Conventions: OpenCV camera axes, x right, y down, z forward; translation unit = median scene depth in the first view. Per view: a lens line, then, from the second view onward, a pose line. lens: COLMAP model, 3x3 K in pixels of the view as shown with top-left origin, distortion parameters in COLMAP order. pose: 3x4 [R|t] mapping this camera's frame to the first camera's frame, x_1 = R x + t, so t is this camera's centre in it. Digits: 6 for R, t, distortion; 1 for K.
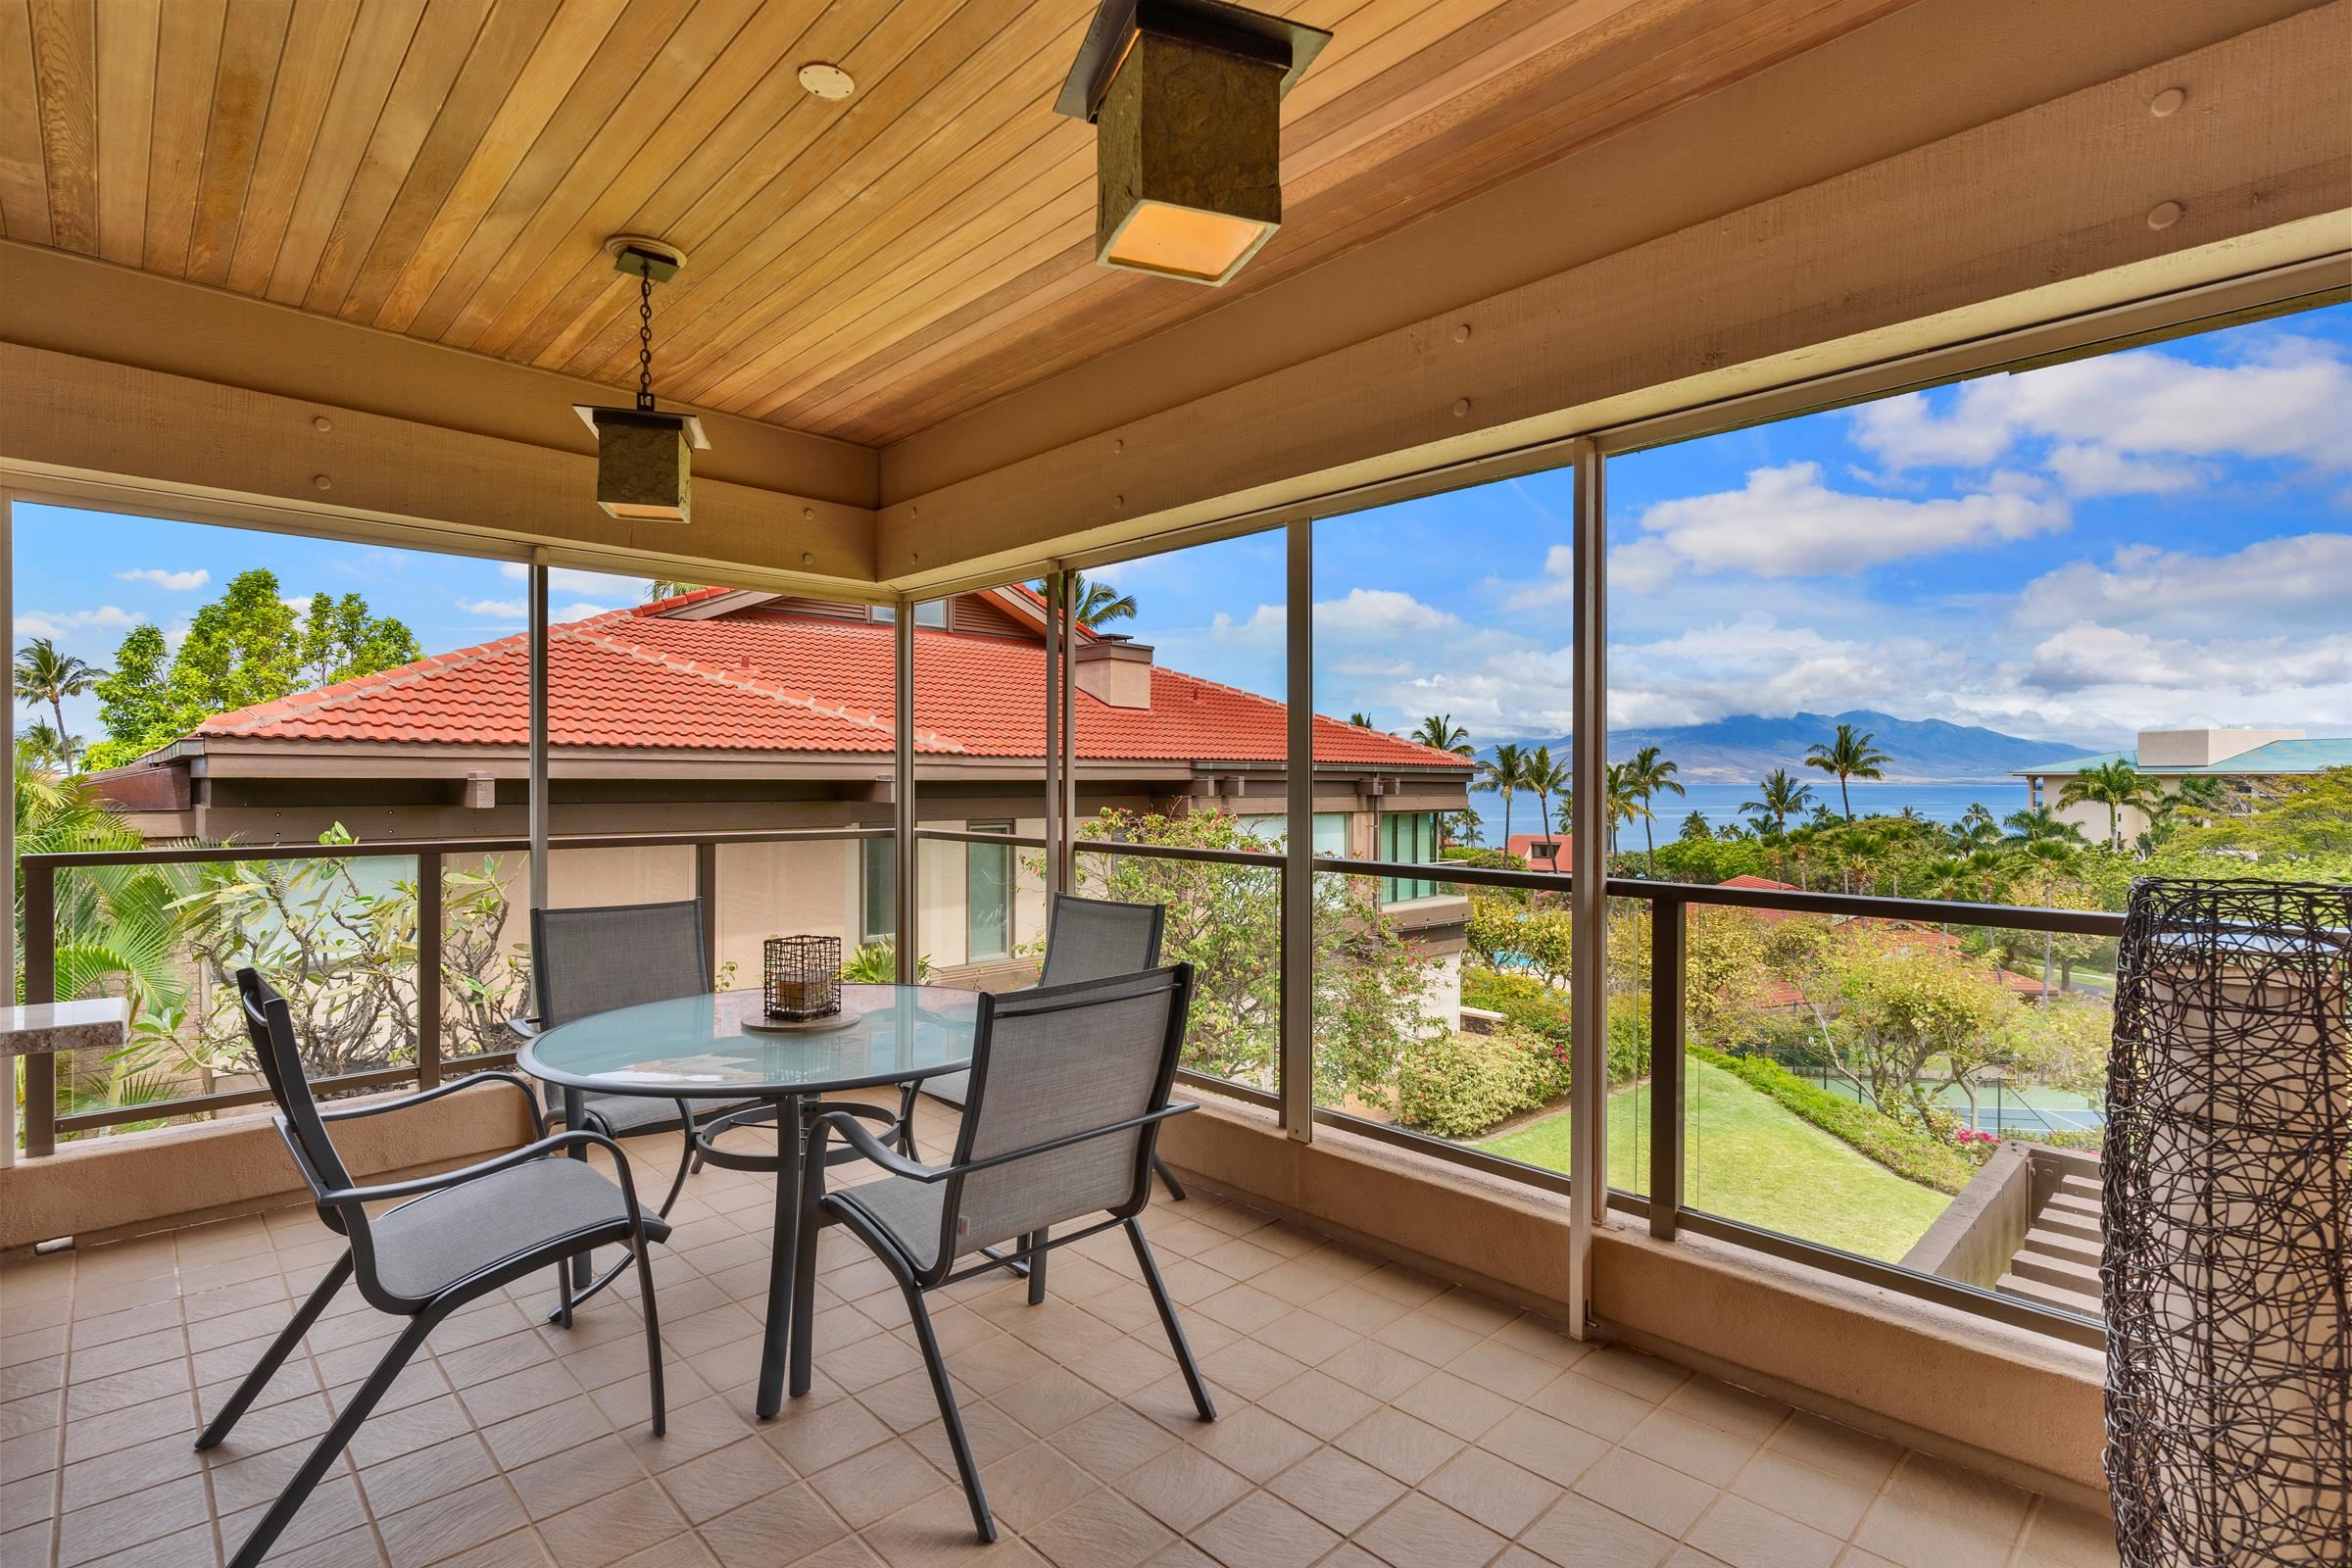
lens RADIAL K [[1118.6, 0, 1170.5], [0, 1118.6, 783.7], [0, 0, 1]] dist [0.002748, -0.000034]
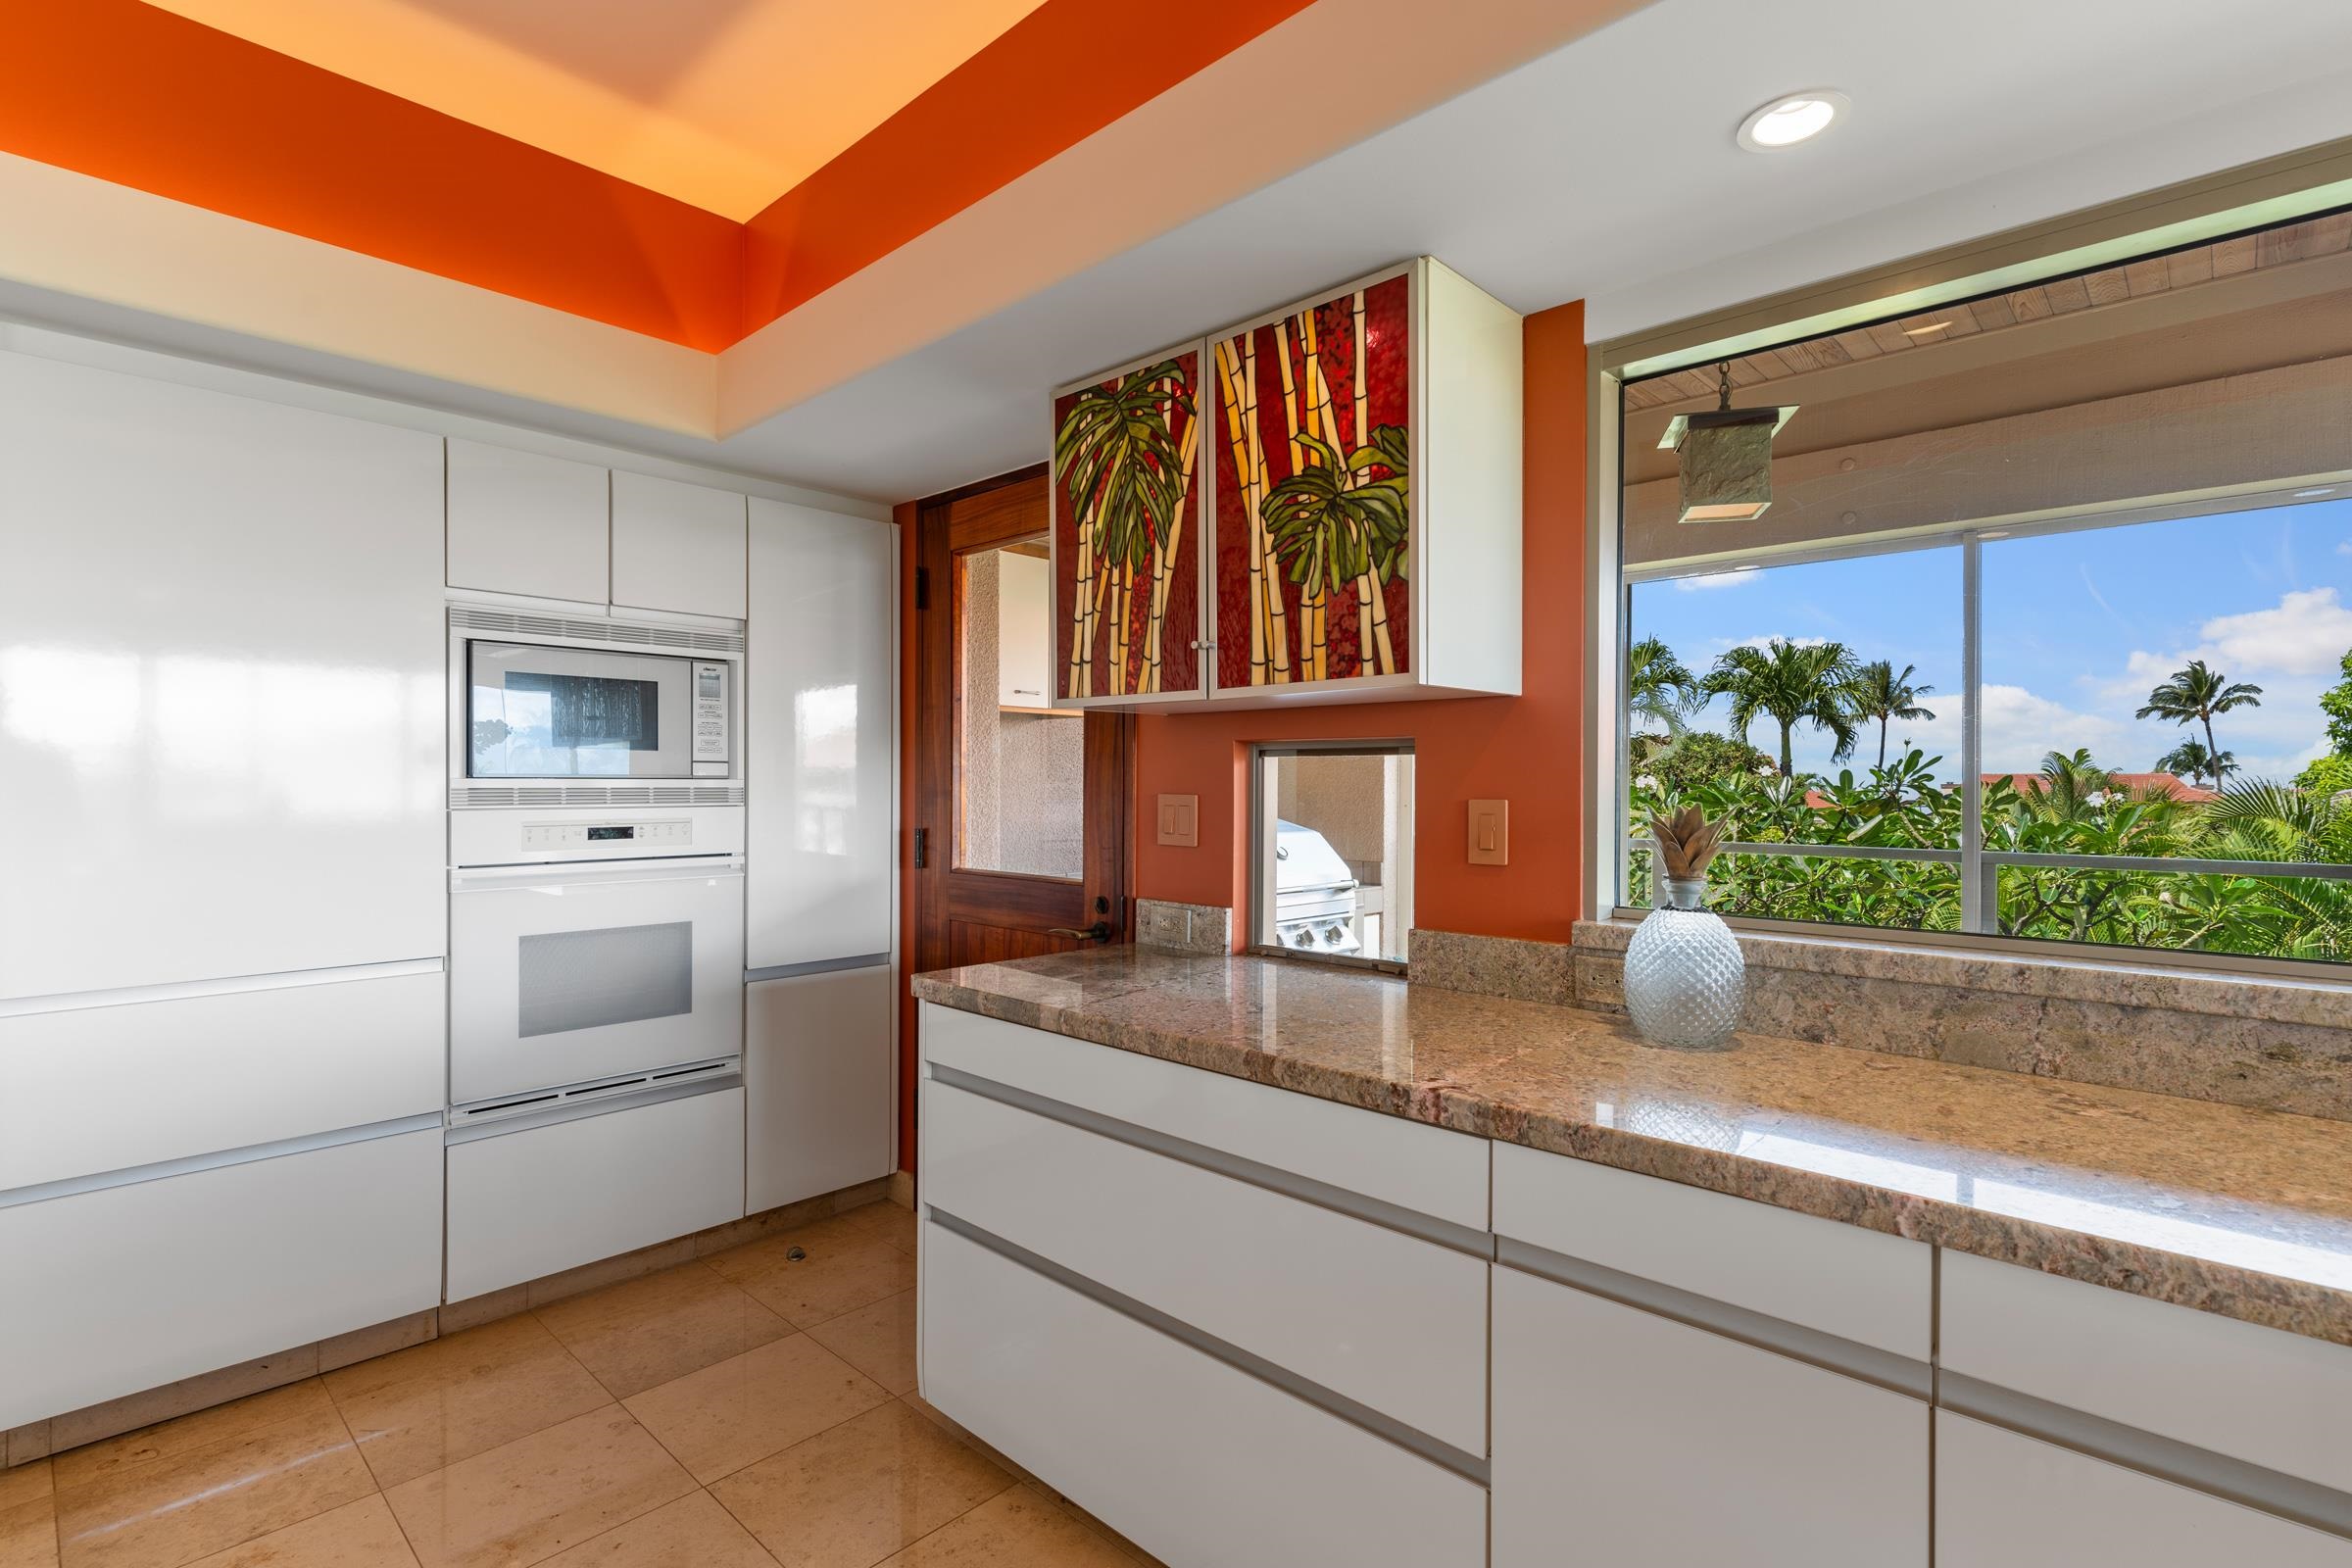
lens RADIAL K [[1118.6, 0, 1178.3], [0, 1118.6, 790.8], [0, 0, 1]] dist [0.002748, -0.000034]
pose [[0.039247, 0.002829, -0.999226, 0.085861], [-0.009624, 0.999951, 0.002453, -0.000799], [0.999183, 0.009520, 0.039272, 0.086909]]
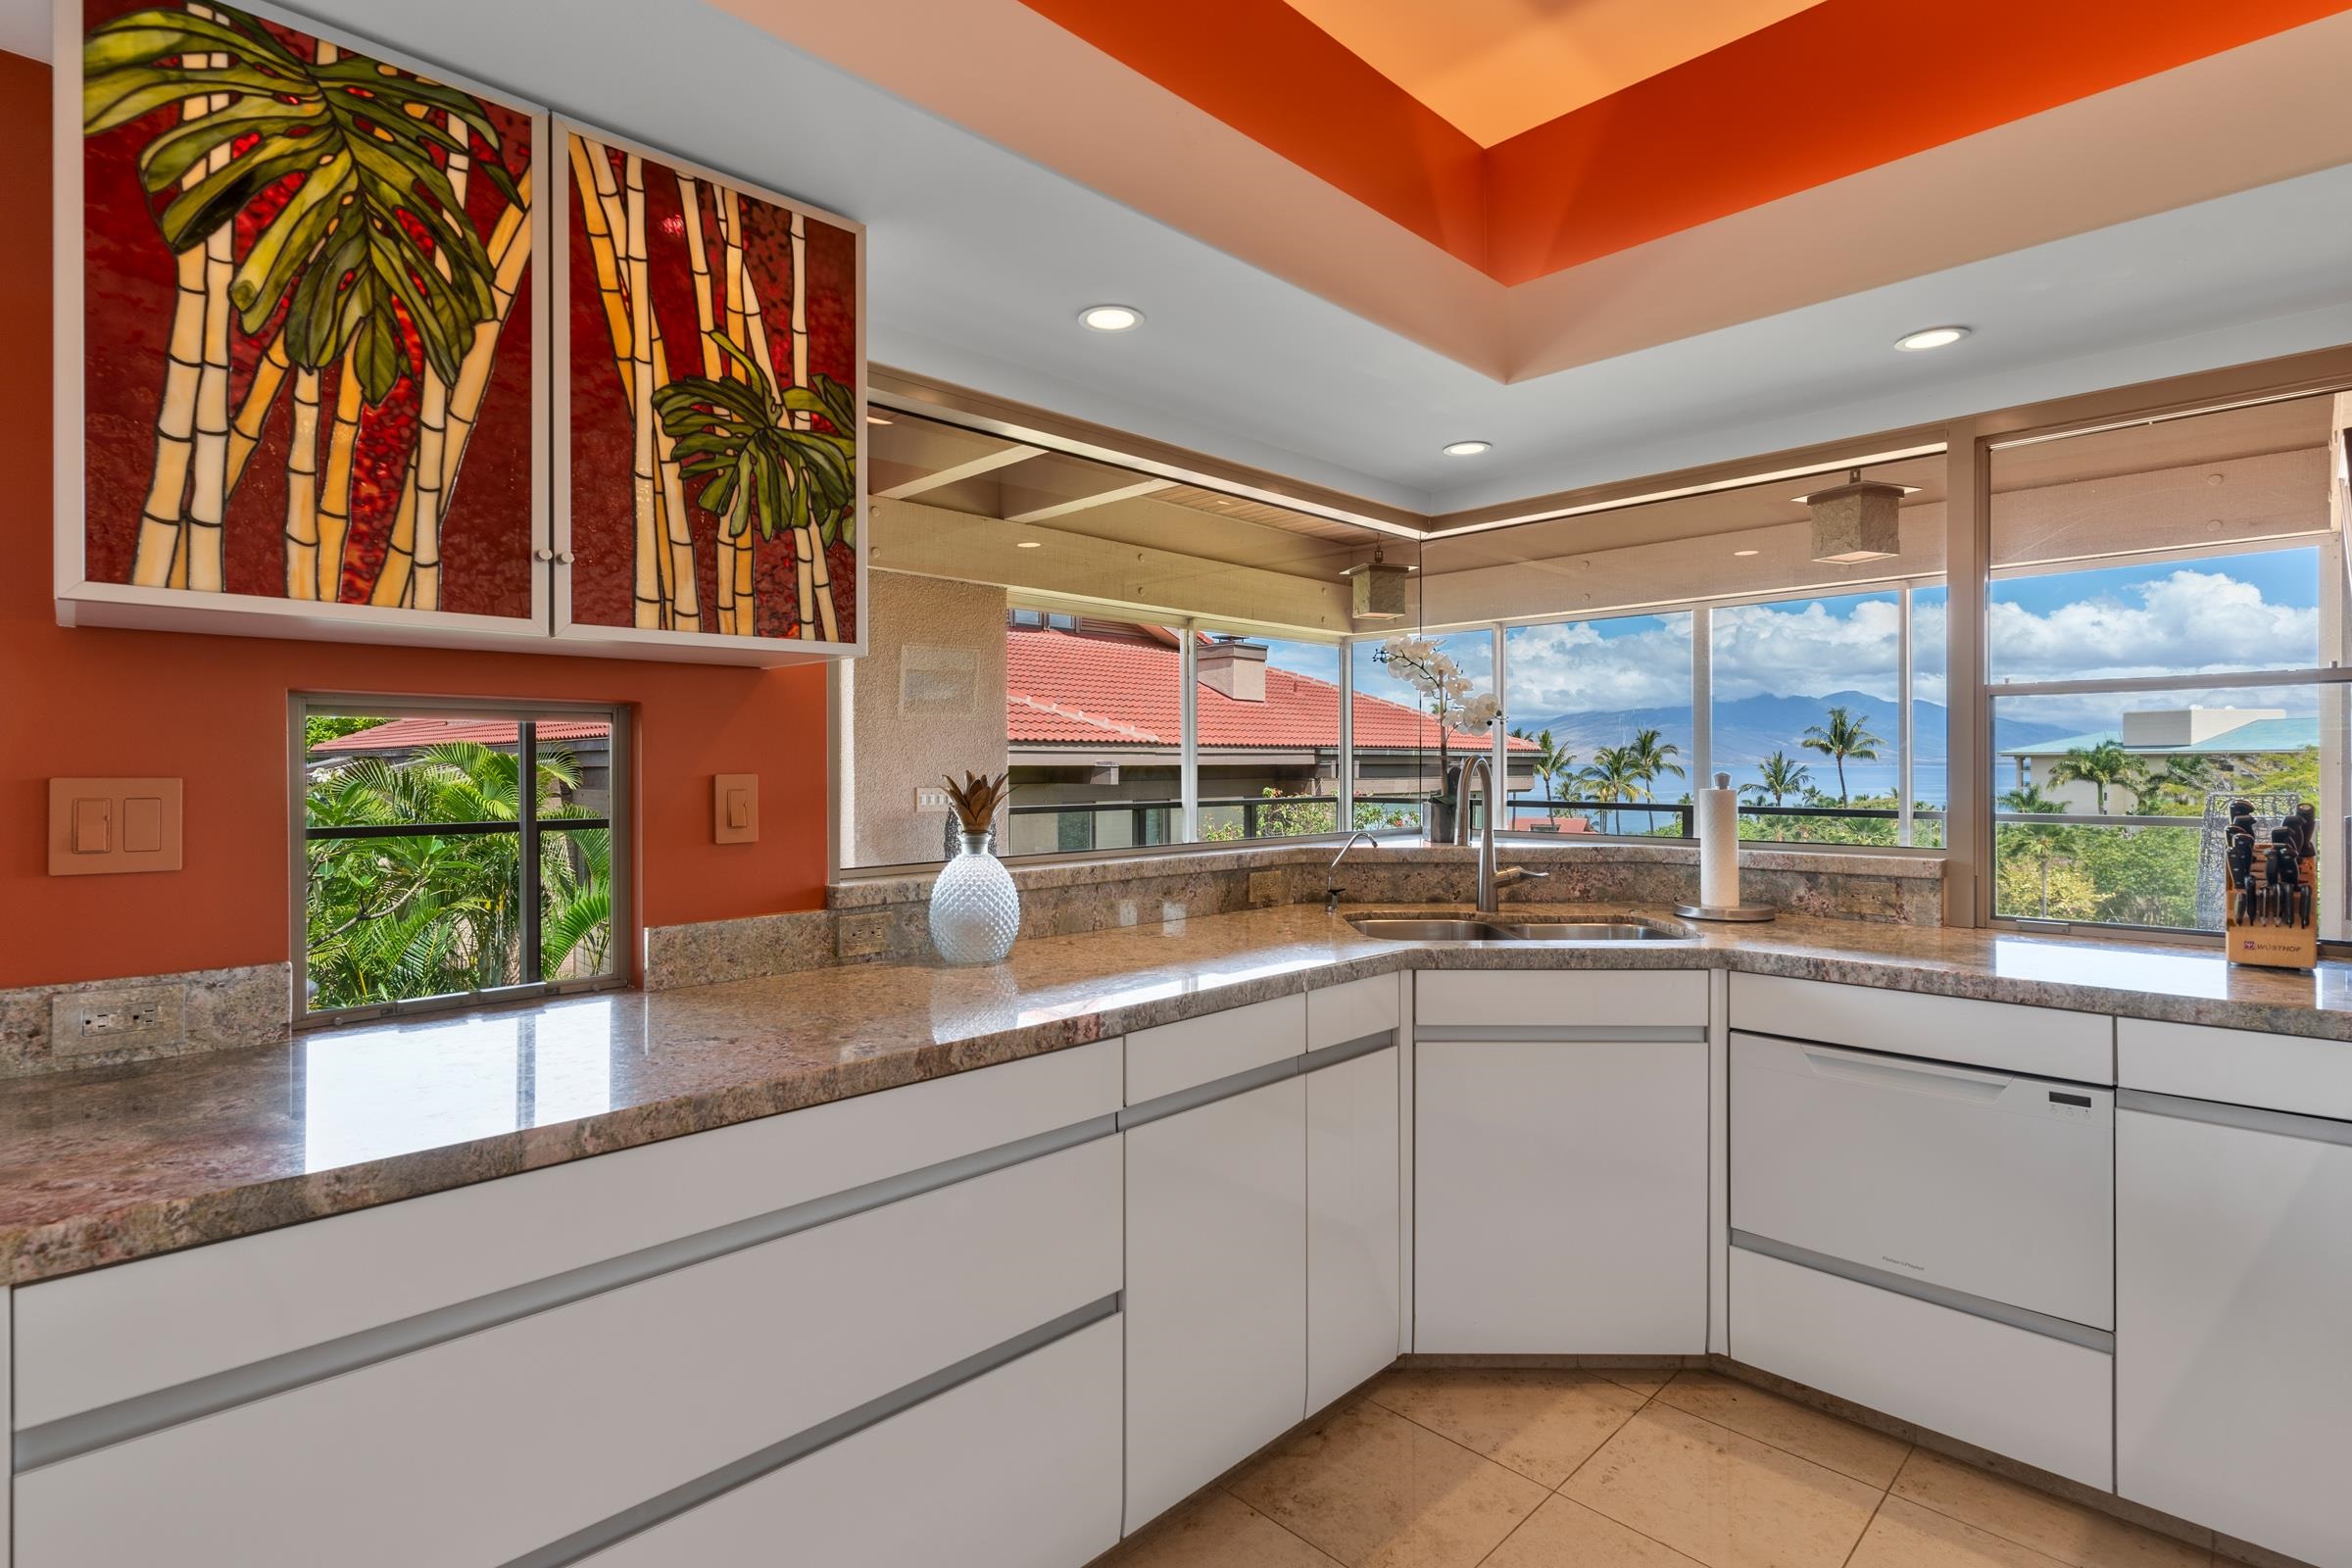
lens RADIAL K [[1118.6, 0, 1165.0], [0, 1118.6, 767.4], [0, 0, 1]] dist [0.002748, -0.000034]
pose [[0.999964, -0.006301, 0.005678, -0.026426], [0.006312, 0.999978, -0.001859, 0.000224], [-0.005666, 0.001894, 0.999982, -0.026468]]
